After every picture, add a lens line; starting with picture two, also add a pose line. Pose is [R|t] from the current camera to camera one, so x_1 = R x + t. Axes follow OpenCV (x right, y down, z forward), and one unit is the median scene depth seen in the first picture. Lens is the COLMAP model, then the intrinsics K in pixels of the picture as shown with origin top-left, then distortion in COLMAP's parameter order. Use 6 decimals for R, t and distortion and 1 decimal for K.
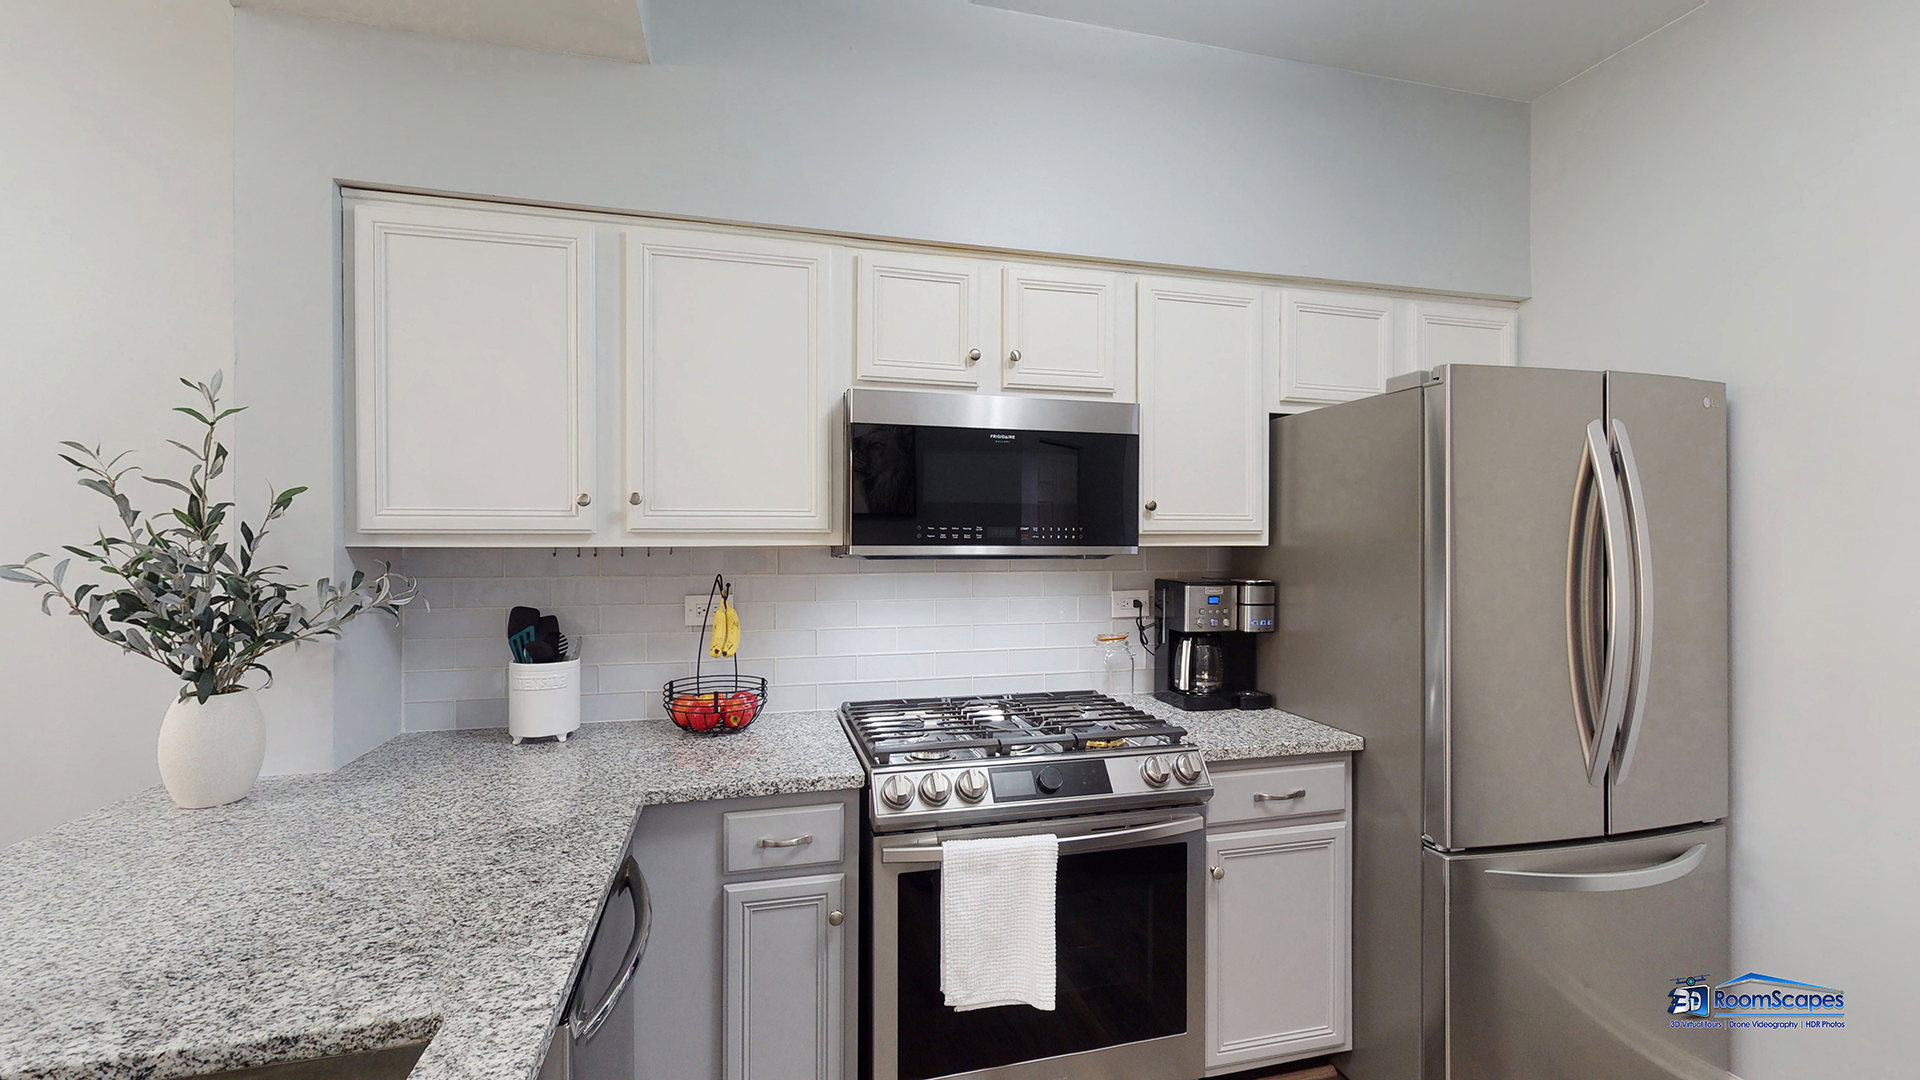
lens RADIAL K [[796.0, 0, 960.0], [0, 796.0, 540.0], [0, 0, 1]] dist [-0.000781, -0.000206]
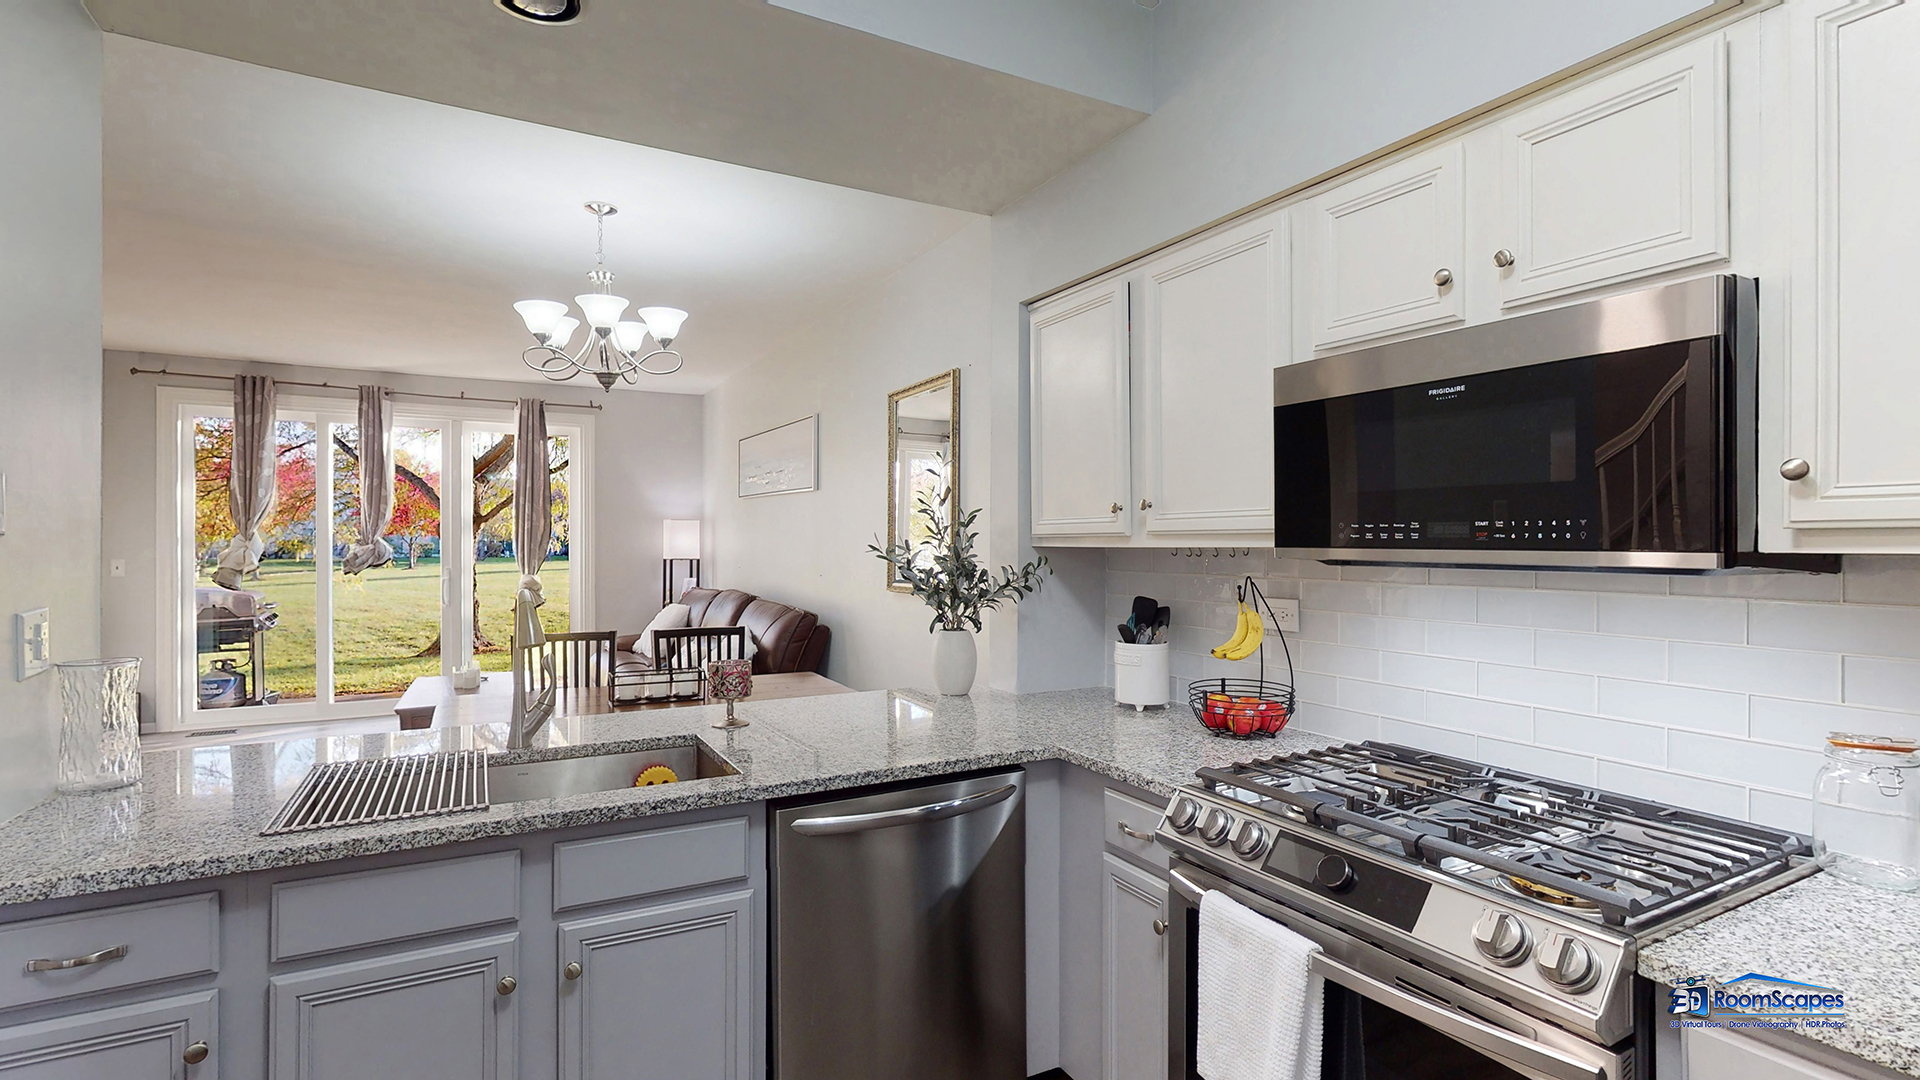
lens RADIAL K [[886.8, 0, 960.0], [0, 886.8, 540.0], [0, 0, 1]] dist [-0.001406, -0.000240]
pose [[0.238751, -0.002442, -0.971078, 0.697566], [-0.000515, 0.999996, -0.002641, 0.001360], [0.971081, 0.001131, 0.238749, 0.412342]]
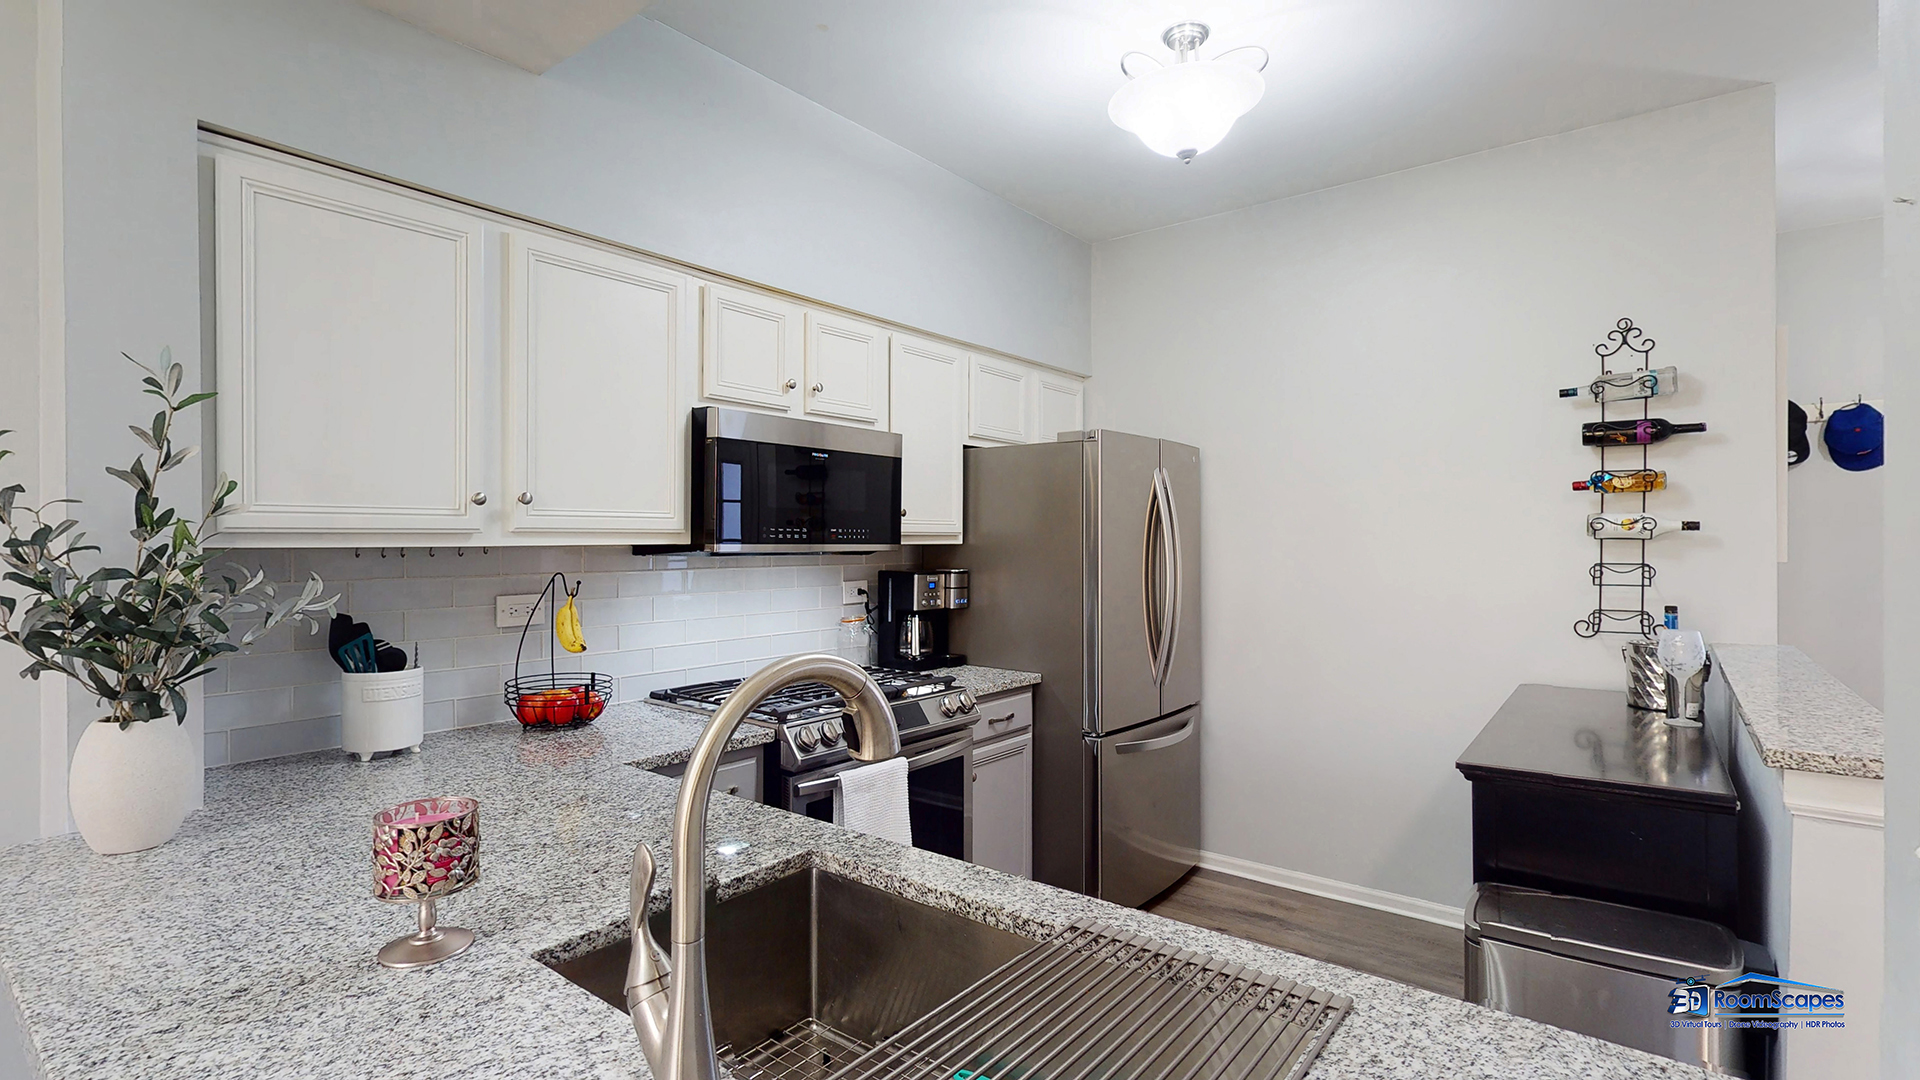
lens RADIAL K [[886.8, 0, 960.0], [0, 886.8, 540.0], [0, 0, 1]] dist [-0.001406, -0.000240]
pose [[0.800625, 0.000224, 0.599166, -0.593797], [-0.001794, 0.999996, 0.002024, -0.002412], [-0.599163, -0.002695, 0.800622, -0.222127]]
